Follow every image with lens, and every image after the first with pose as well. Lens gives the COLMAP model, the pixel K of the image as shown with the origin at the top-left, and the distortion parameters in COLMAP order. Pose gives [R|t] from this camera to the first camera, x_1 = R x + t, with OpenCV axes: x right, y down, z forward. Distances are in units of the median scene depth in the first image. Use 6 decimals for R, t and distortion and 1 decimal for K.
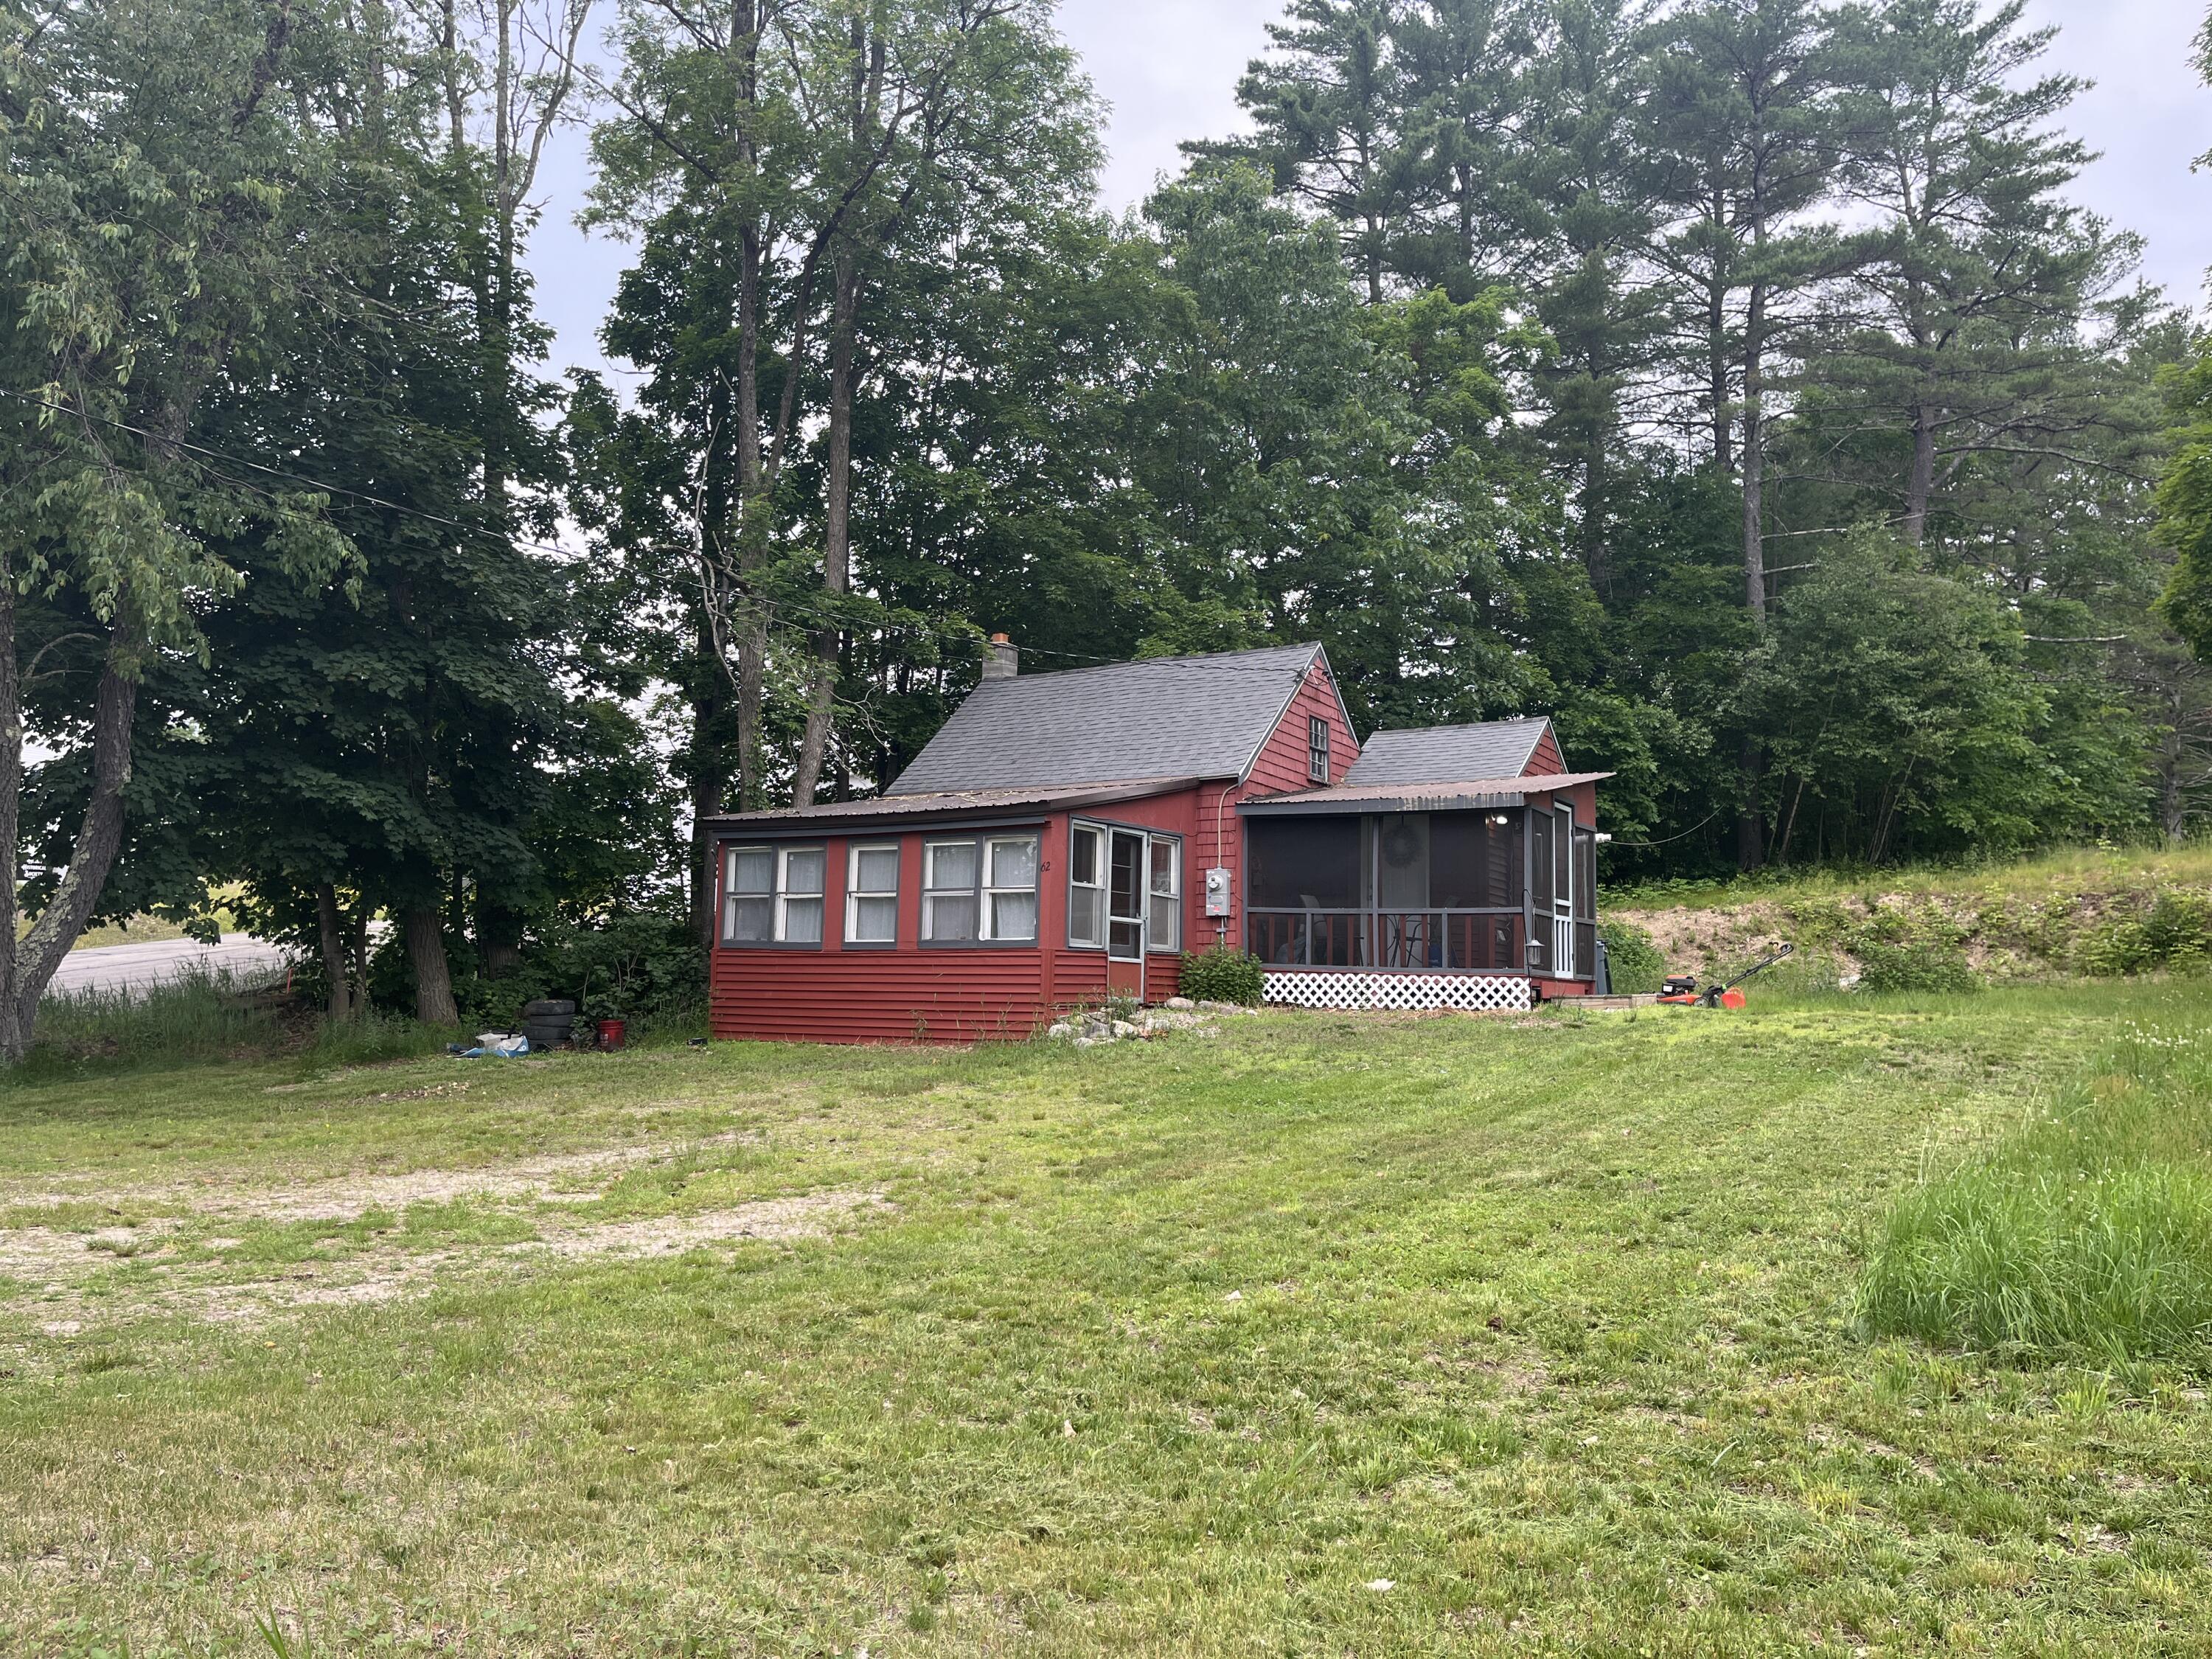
lens RADIAL K [[1670.9, 0, 1106.0], [0, 1670.9, 829.5], [0, 0, 1]] dist [0.083115, -0.115203]
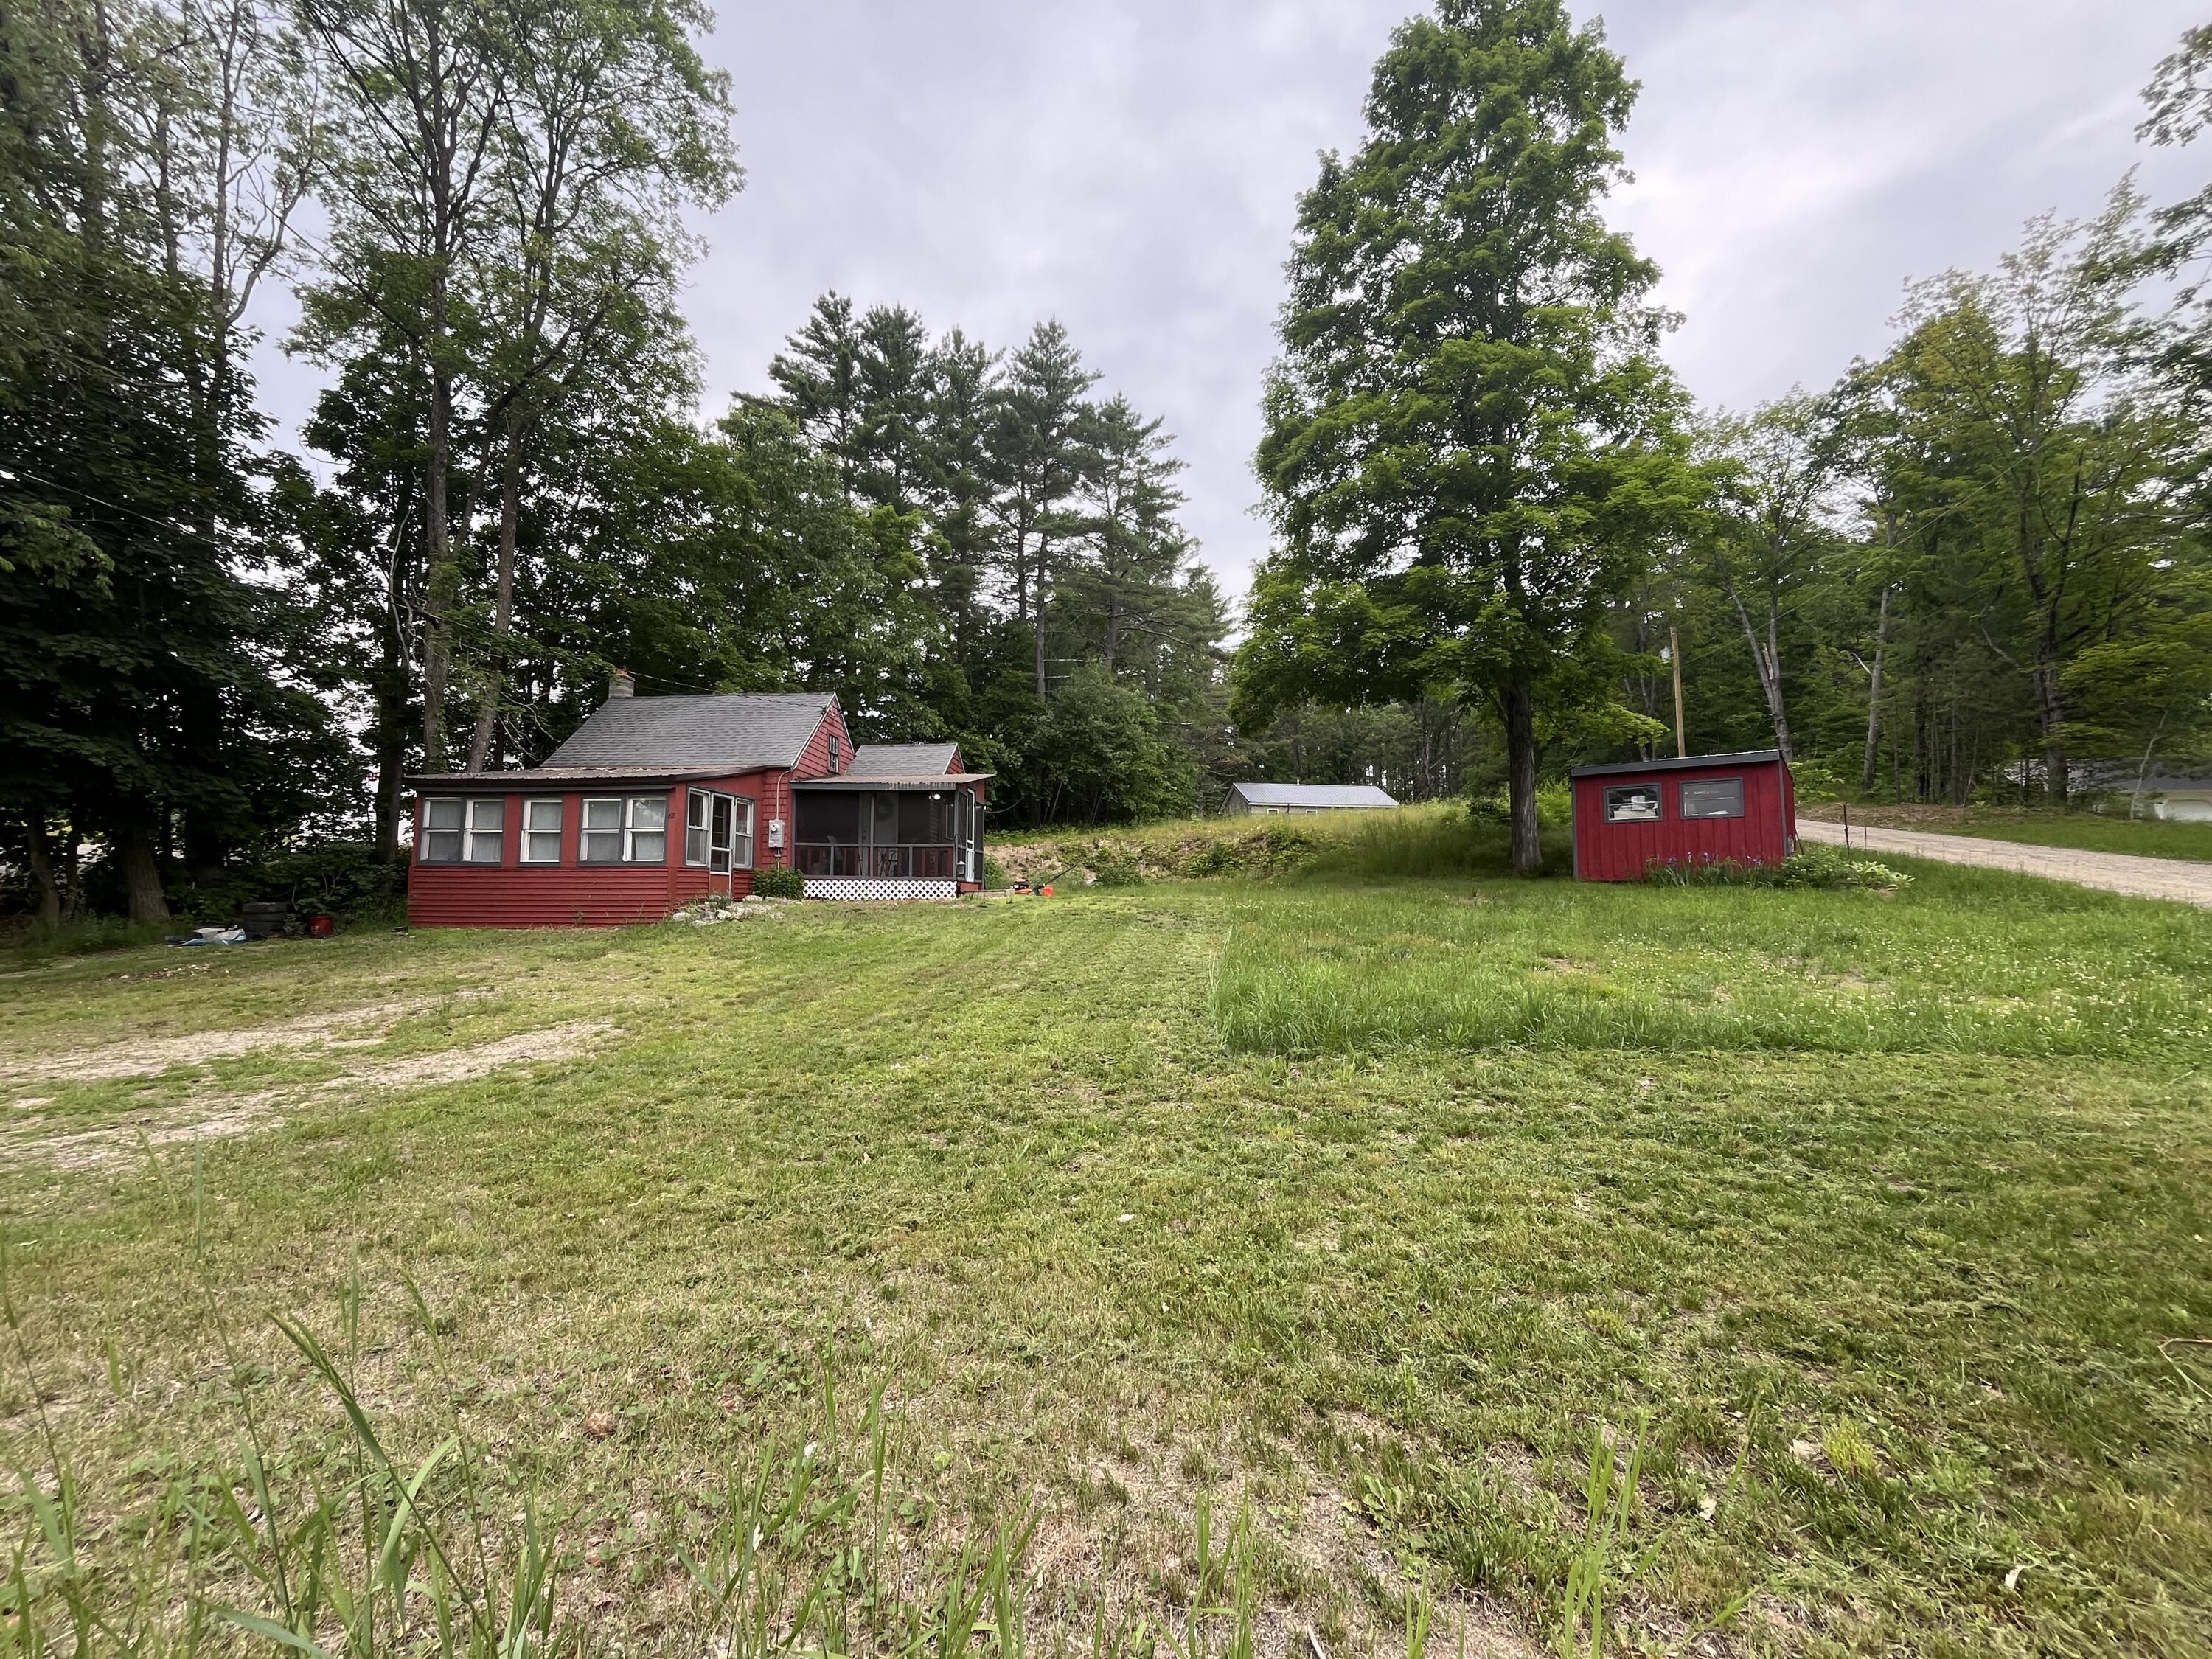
lens RADIAL K [[898.8, 0, 1107.7], [0, 898.8, 824.2], [0, 0, 1]] dist [-0.002806, -0.000741]
pose [[0.890478, 0.020692, 0.454556, -0.035975], [-0.031564, 0.999368, 0.016342, 0.001748], [-0.453931, -0.028900, 0.890568, 0.020915]]
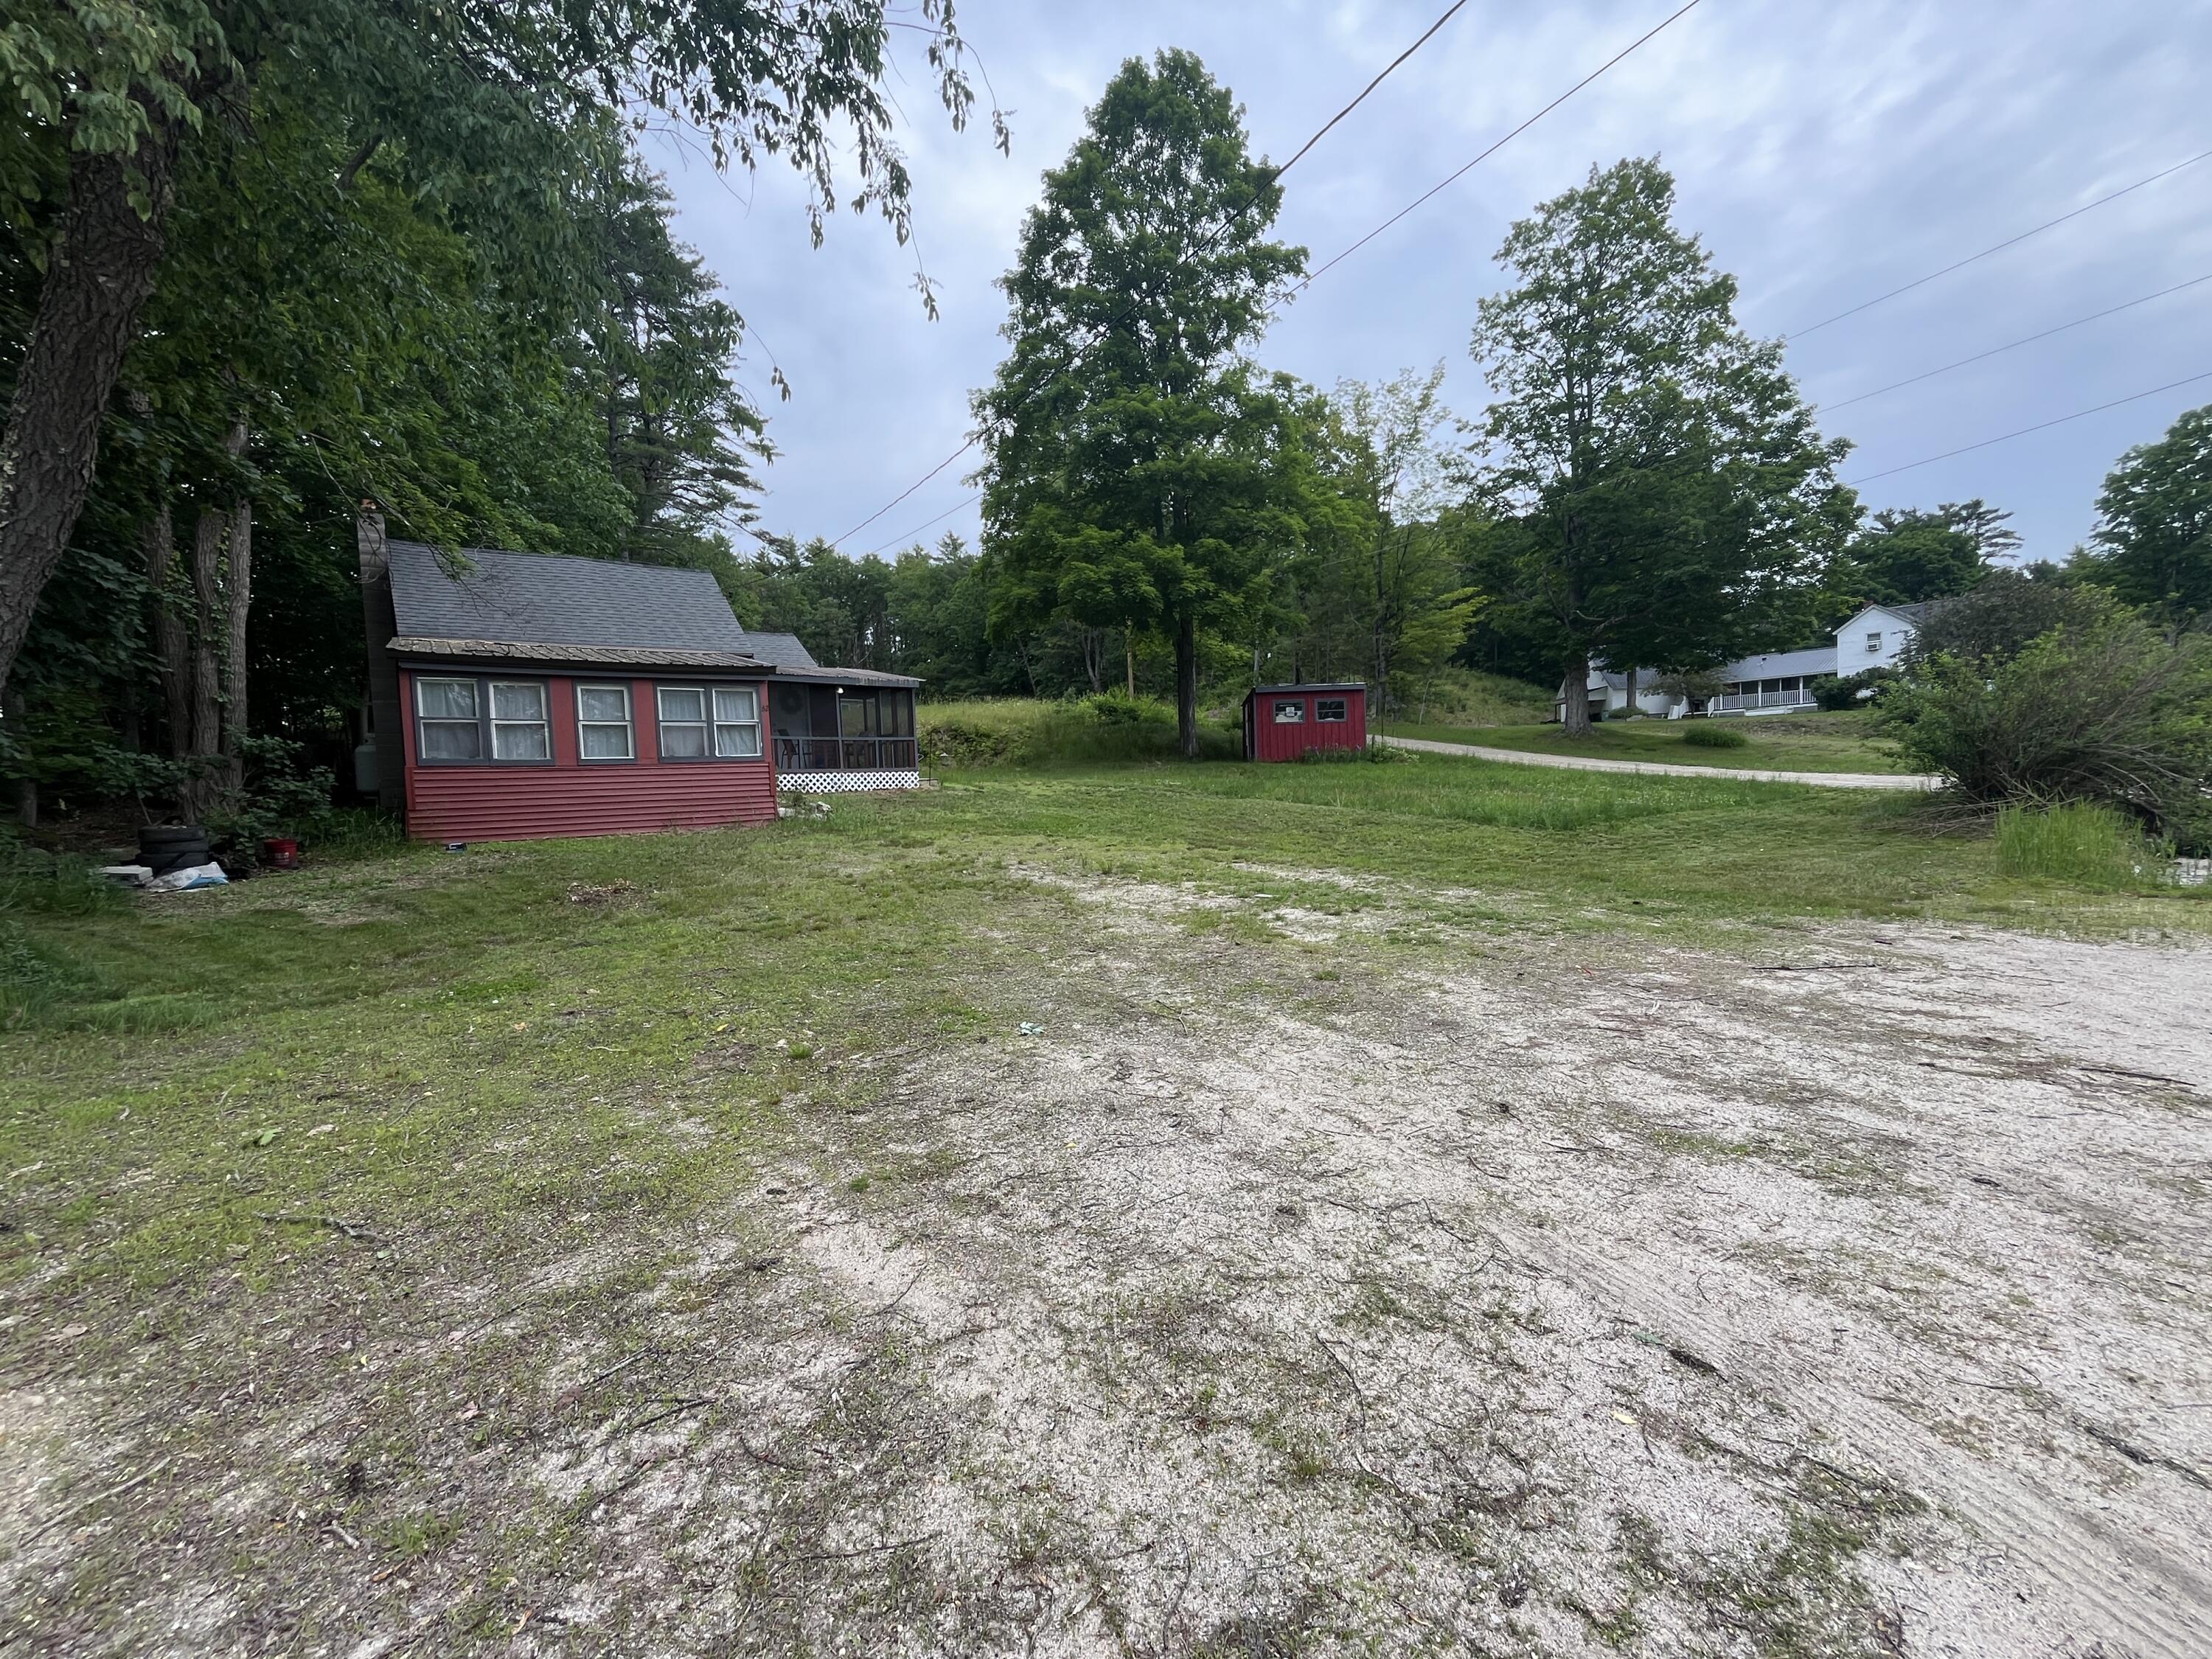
lens RADIAL K [[898.8, 0, 1107.7], [0, 898.8, 824.2], [0, 0, 1]] dist [-0.002806, -0.000741]
pose [[0.362271, -0.079603, 0.928667, -0.456617], [-0.051318, 0.993132, 0.105148, 0.015896], [-0.930659, -0.085750, 0.355698, 0.257563]]
